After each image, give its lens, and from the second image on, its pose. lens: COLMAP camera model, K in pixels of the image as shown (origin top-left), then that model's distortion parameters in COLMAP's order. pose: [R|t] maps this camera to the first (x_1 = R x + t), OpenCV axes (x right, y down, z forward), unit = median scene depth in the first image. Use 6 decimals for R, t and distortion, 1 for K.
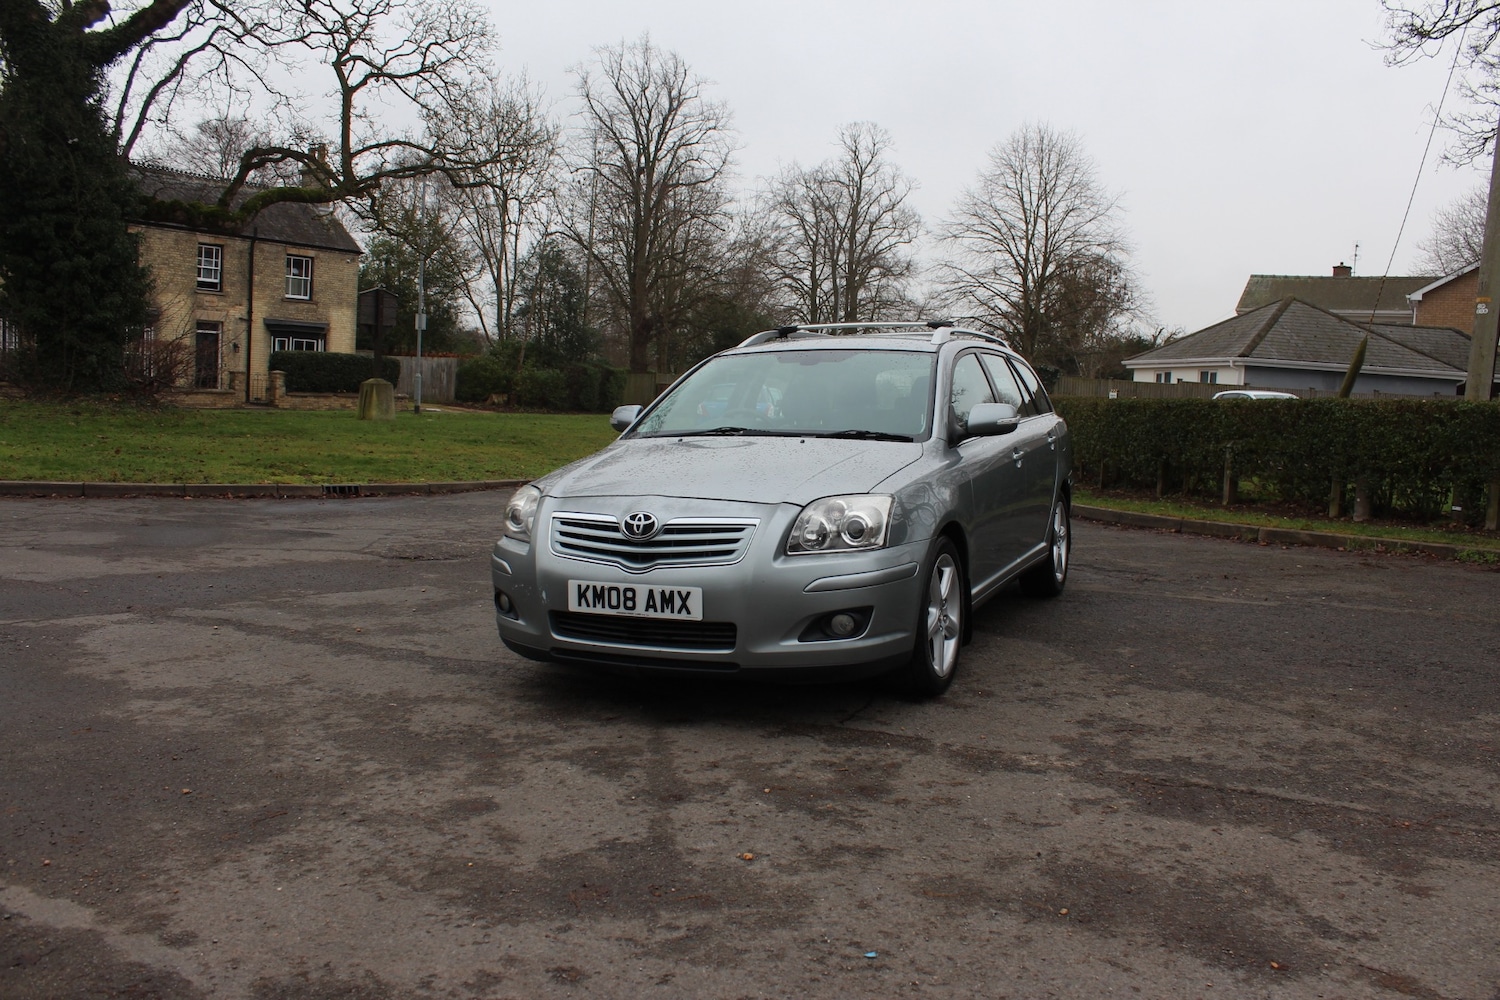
lens RADIAL K [[1253.3, 0, 769.3], [0, 1253.3, 524.9], [0, 0, 1]] dist [-0.167493, 0.151253]
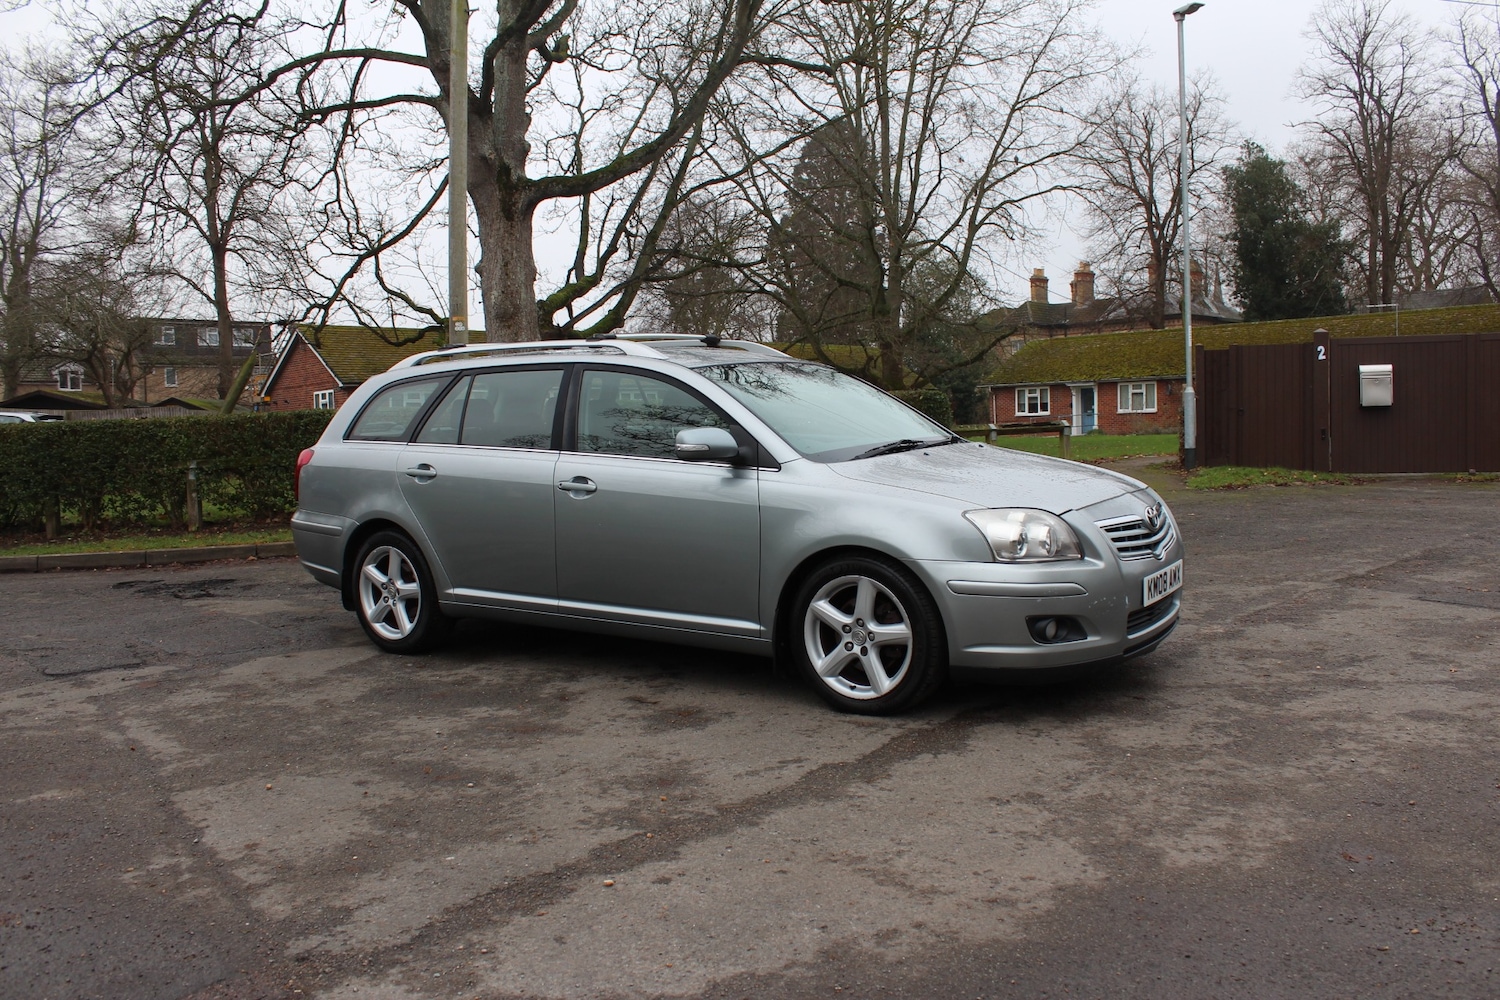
lens RADIAL K [[1273.0, 0, 754.2], [0, 1273.0, 501.2], [0, 0, 1]] dist [-0.164953, 0.148978]
pose [[0.207587, -0.099227, 0.973171, -0.256507], [0.130817, 0.988722, 0.072908, -0.029058], [-0.969430, 0.112173, 0.218227, 0.216989]]
